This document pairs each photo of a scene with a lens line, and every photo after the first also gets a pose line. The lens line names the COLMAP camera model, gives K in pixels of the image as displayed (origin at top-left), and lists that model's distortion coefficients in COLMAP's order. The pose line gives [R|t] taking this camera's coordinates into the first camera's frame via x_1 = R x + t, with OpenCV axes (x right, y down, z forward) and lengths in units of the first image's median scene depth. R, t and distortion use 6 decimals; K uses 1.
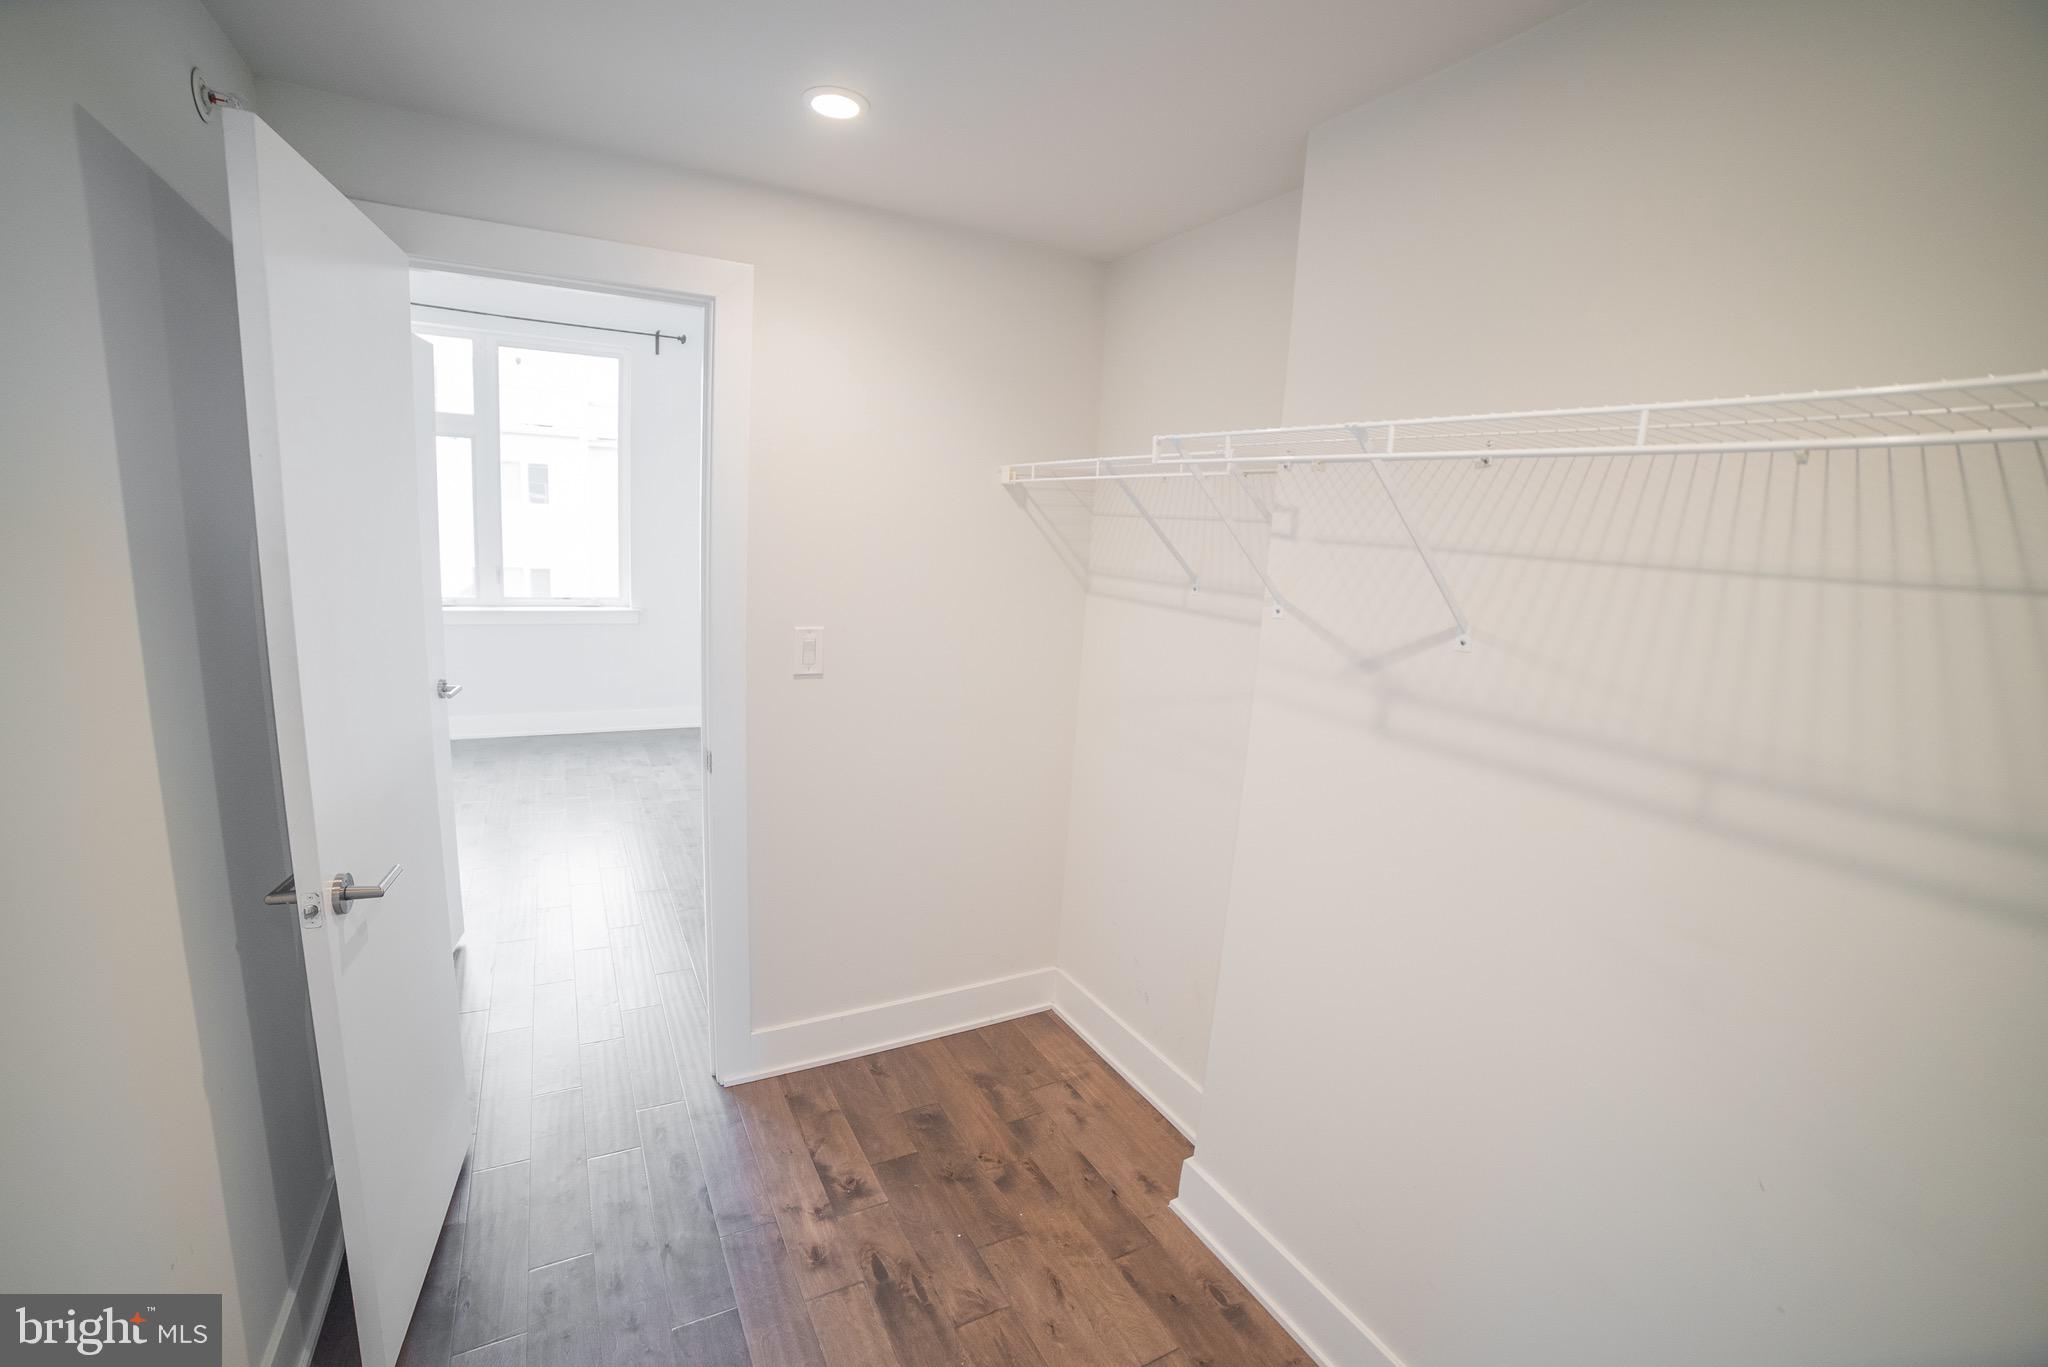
lens RADIAL K [[825.8, 0, 1011.6], [0, 825.8, 683.8], [0, 0, 1]] dist [-0.106356, 0.034414]
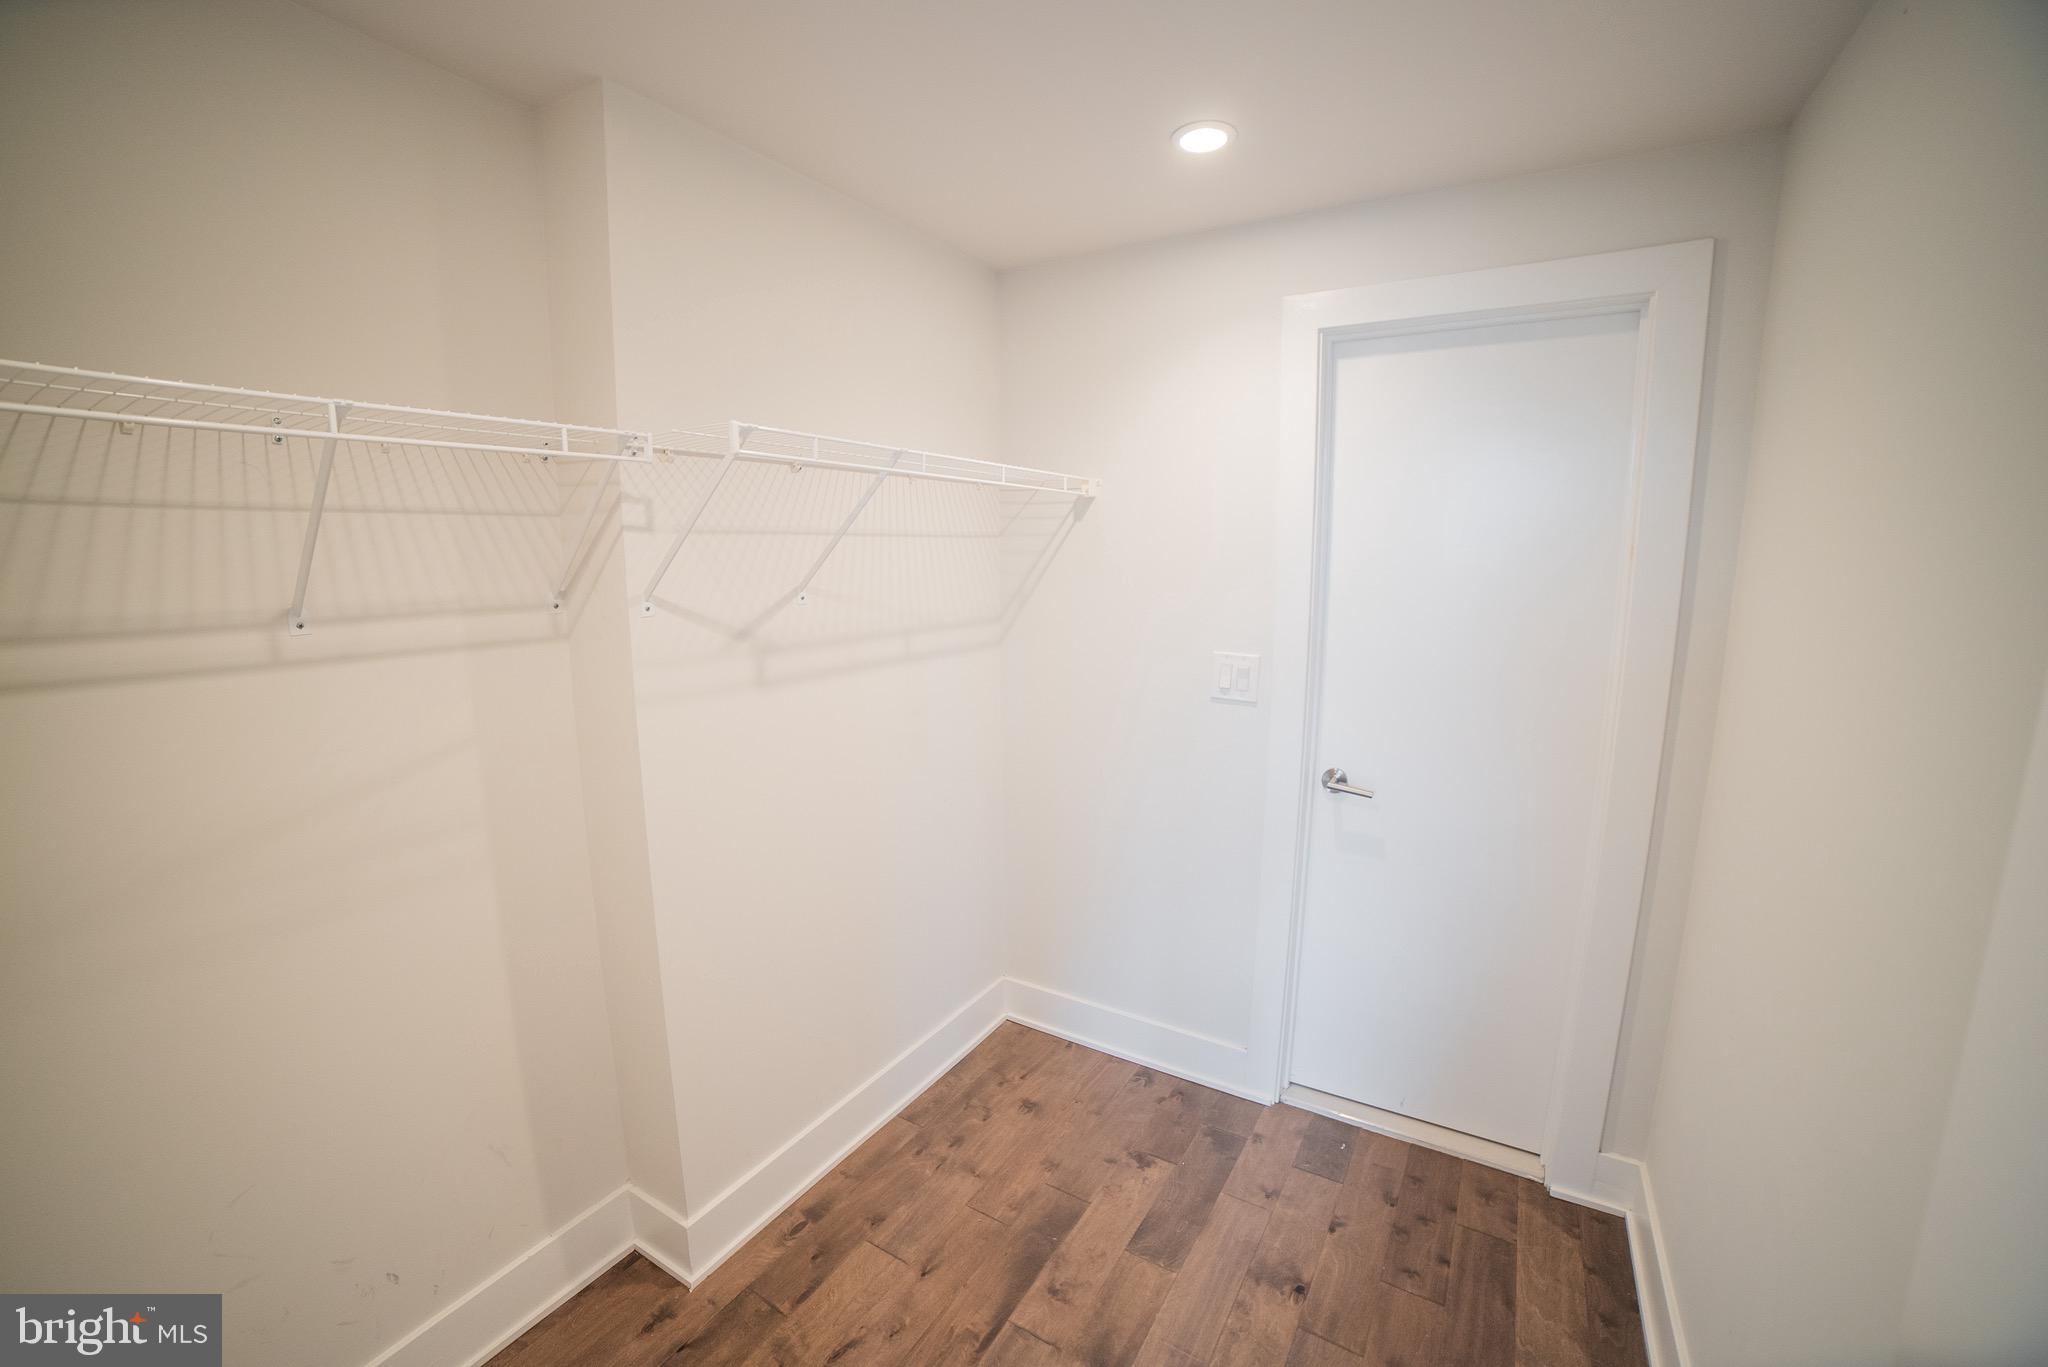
lens RADIAL K [[822.7, 0, 1012.4], [0, 822.7, 682.8], [0, 0, 1]] dist [-0.108180, 0.037316]
pose [[-0.475498, -0.207215, 0.854964, -0.678506], [0.134121, 0.943426, 0.303248, -0.232559], [-0.869433, 0.258863, -0.420805, 1.044535]]
